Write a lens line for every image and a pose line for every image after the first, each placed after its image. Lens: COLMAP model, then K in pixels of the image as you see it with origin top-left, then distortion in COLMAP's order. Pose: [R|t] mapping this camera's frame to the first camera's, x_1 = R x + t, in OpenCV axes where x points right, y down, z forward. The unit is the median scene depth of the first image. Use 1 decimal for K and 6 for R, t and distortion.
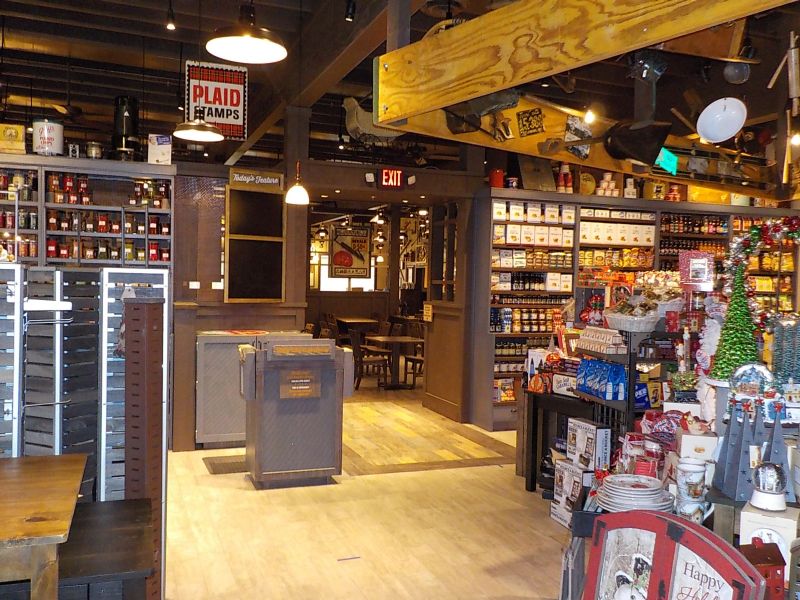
lens RADIAL K [[727.5, 0, 400.0], [0, 727.5, 300.0], [0, 0, 1]] dist [-0.004919, -0.001222]
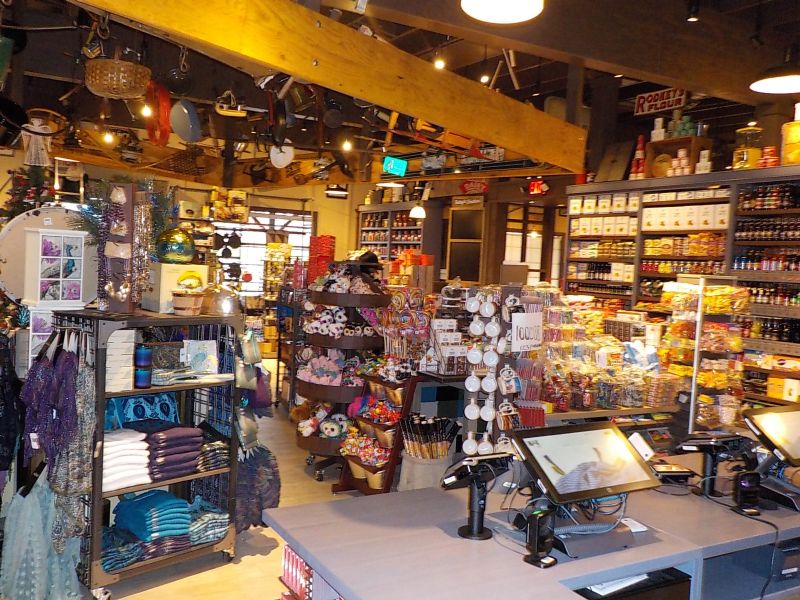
lens RADIAL K [[727.5, 0, 400.0], [0, 727.5, 300.0], [0, 0, 1]] dist [-0.004919, -0.001222]
pose [[0.161075, 0.036143, -0.986280, 1.140504], [-0.071042, 0.997162, 0.024940, 0.009304], [0.984382, 0.066050, 0.163186, 0.553020]]
